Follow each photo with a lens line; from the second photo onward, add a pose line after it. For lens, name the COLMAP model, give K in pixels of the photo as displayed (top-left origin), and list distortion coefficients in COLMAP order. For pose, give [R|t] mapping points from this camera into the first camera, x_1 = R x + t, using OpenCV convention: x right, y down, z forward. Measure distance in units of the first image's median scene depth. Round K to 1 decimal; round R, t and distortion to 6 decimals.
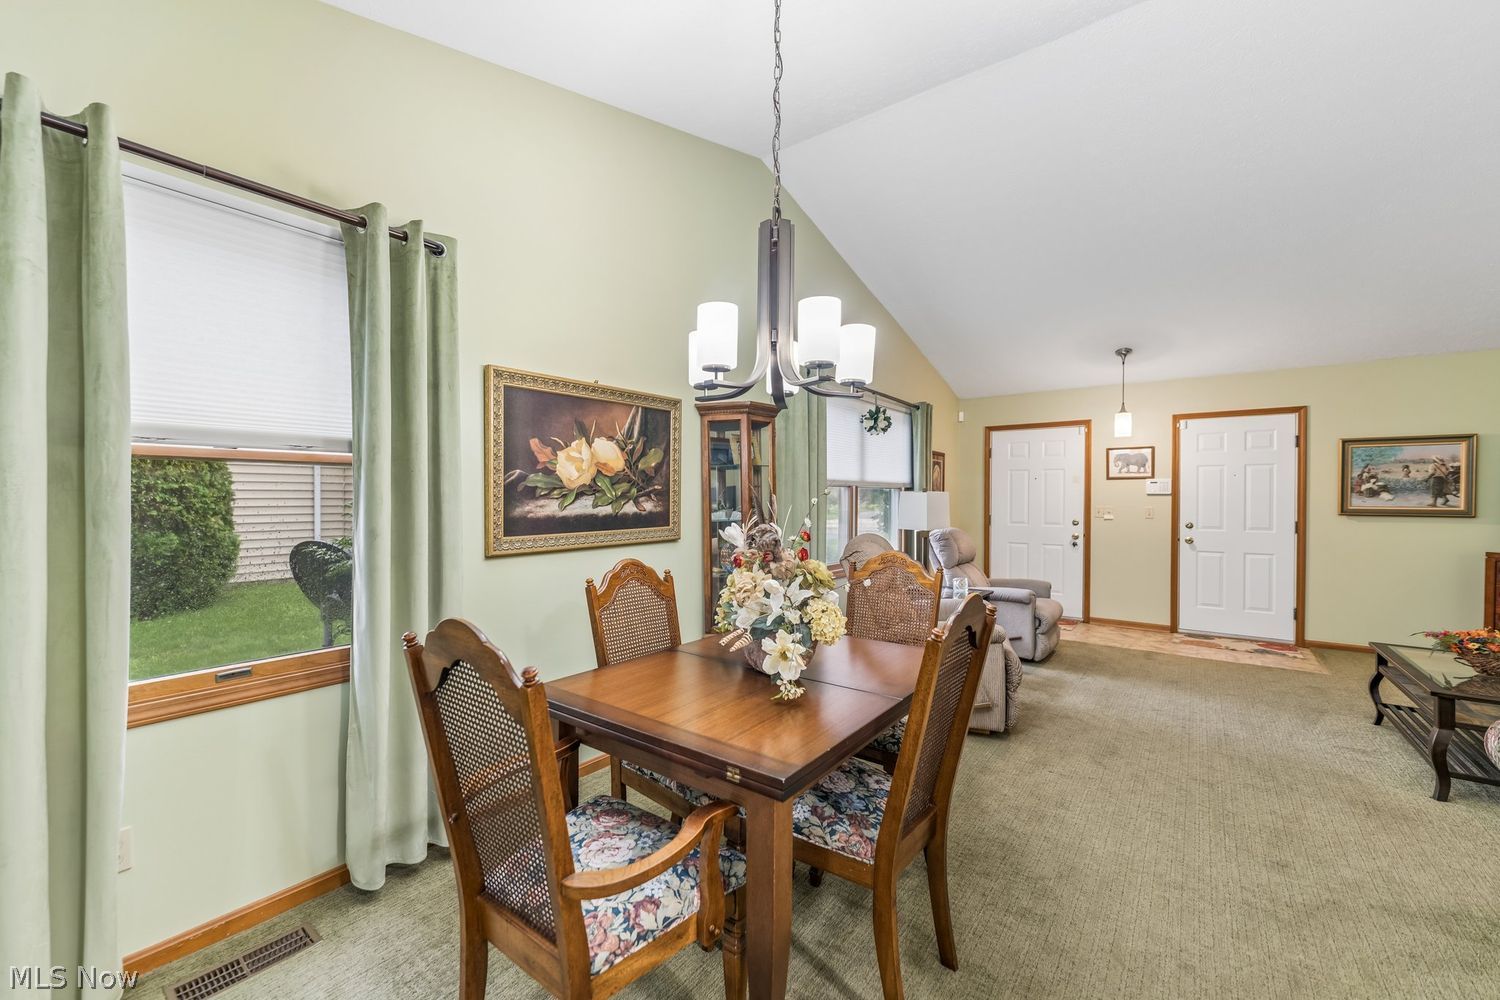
lens RADIAL K [[601.9, 0, 736.1], [0, 601.9, 501.8], [0, 0, 1]] dist [-0.001295, 0.000176]
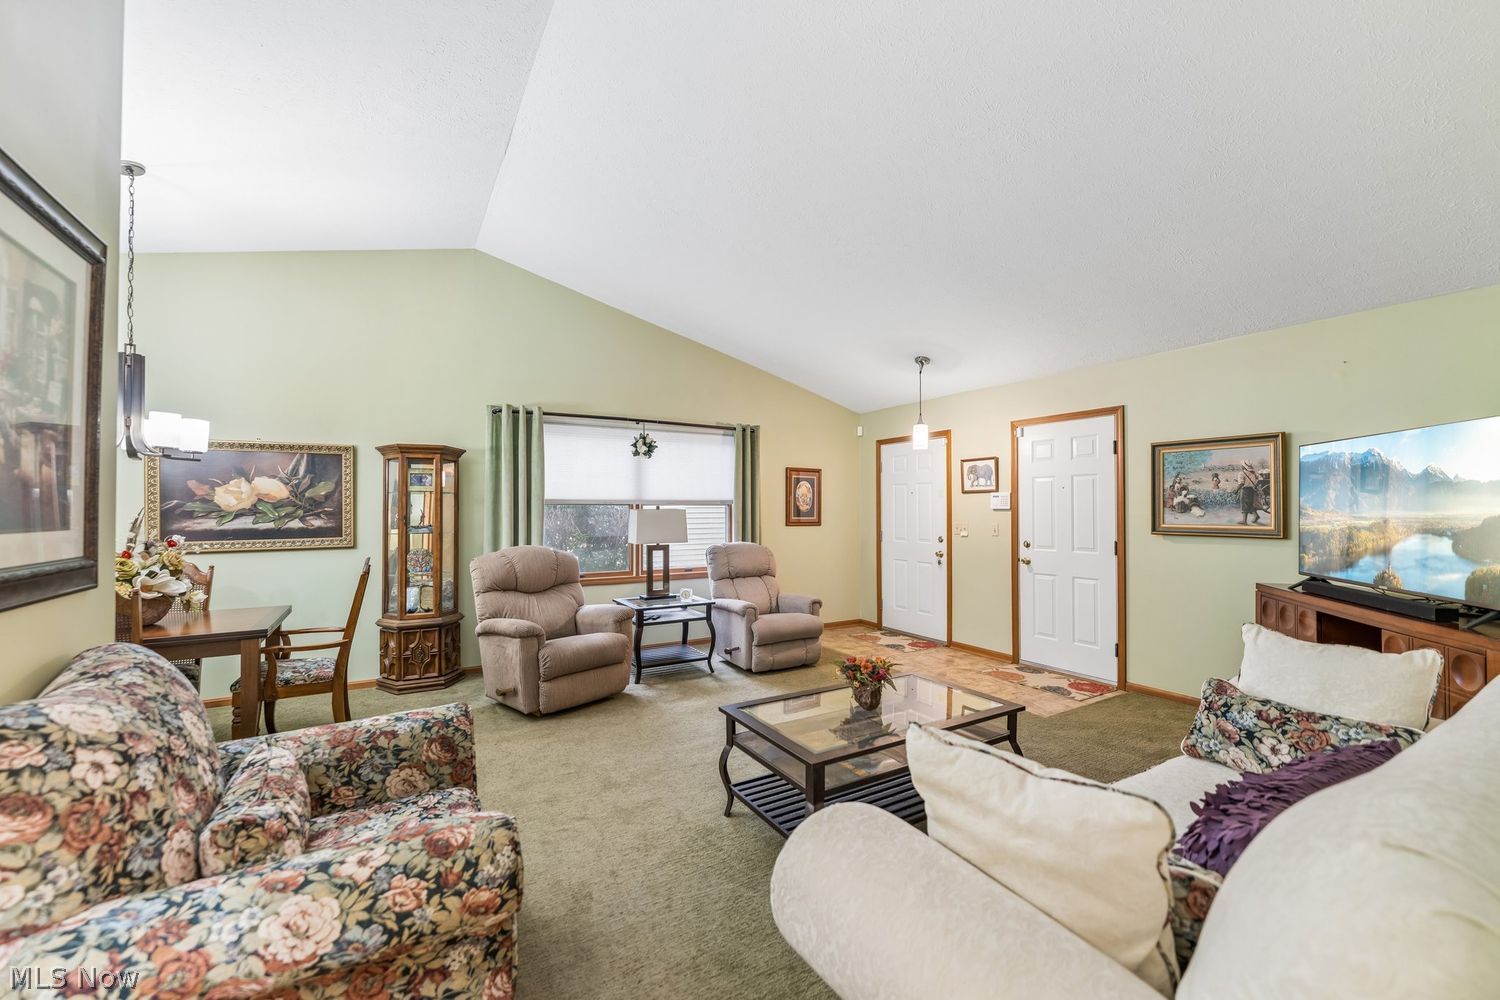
lens RADIAL K [[598.9, 0, 769.5], [0, 598.9, 499.7], [0, 0, 1]] dist [0.000174, 0.000086]
pose [[0.935985, -0.010097, -0.351895, 0.842375], [0.001600, 0.999700, -0.024429, -0.006884], [0.352036, 0.022302, 0.935721, 0.035168]]
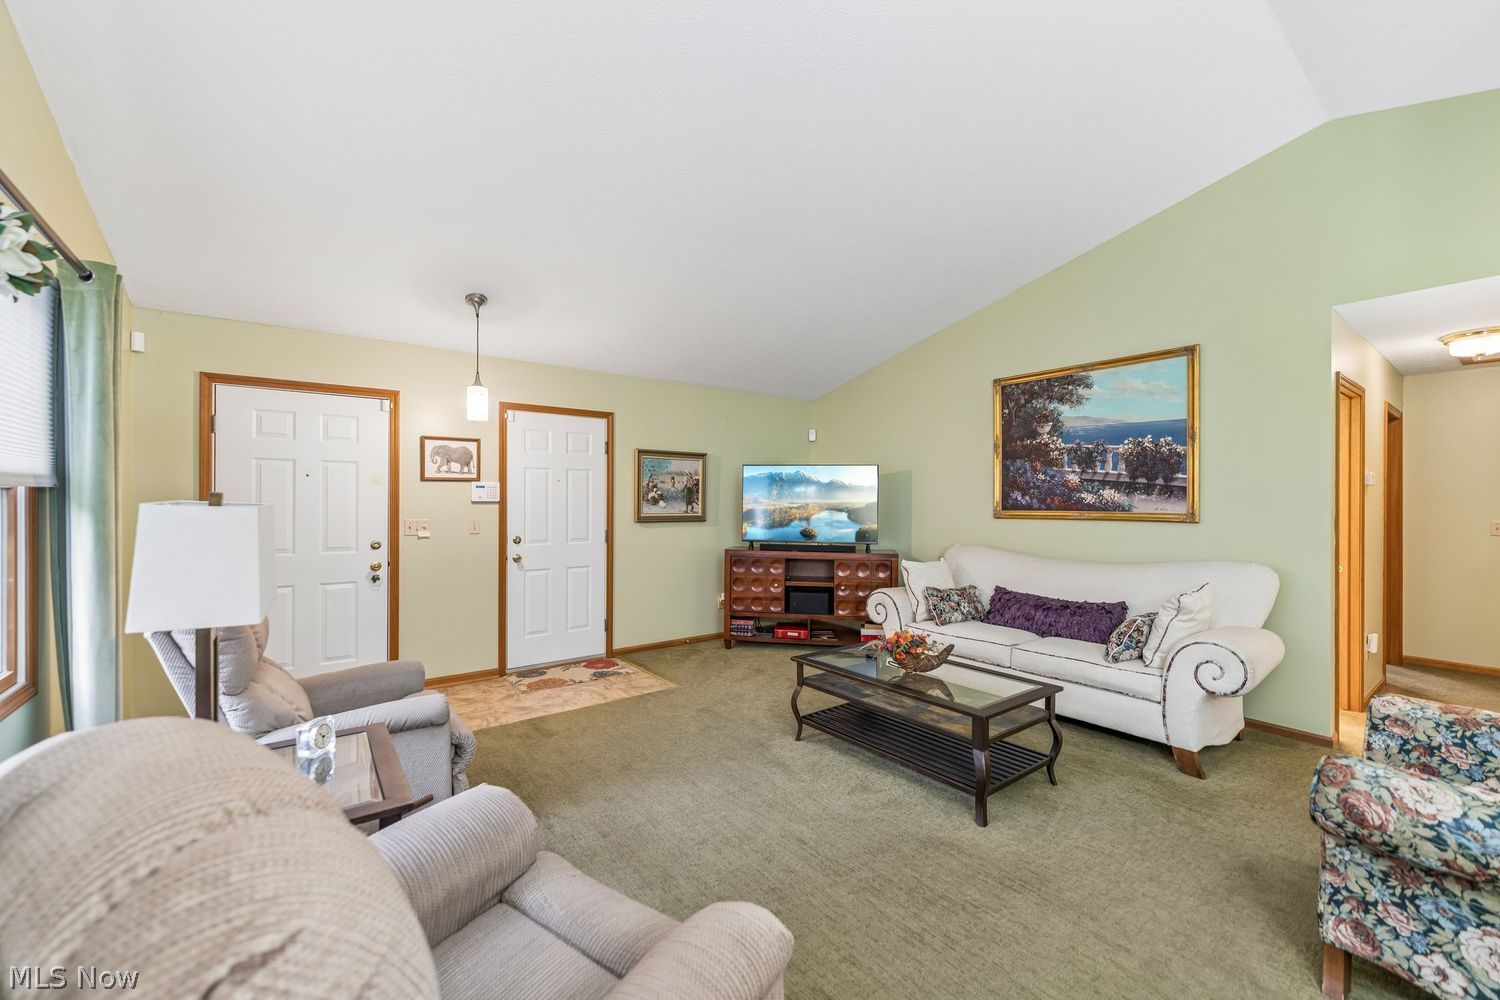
lens RADIAL K [[596.0, 0, 724.8], [0, 596.0, 501.4], [0, 0, 1]] dist [-0.001111, 0.000034]
pose [[0.287152, -0.003534, 0.957879, 0.068561], [0.004741, 0.999986, 0.002268, -0.016579], [-0.957873, 0.003890, 0.287165, 0.588676]]
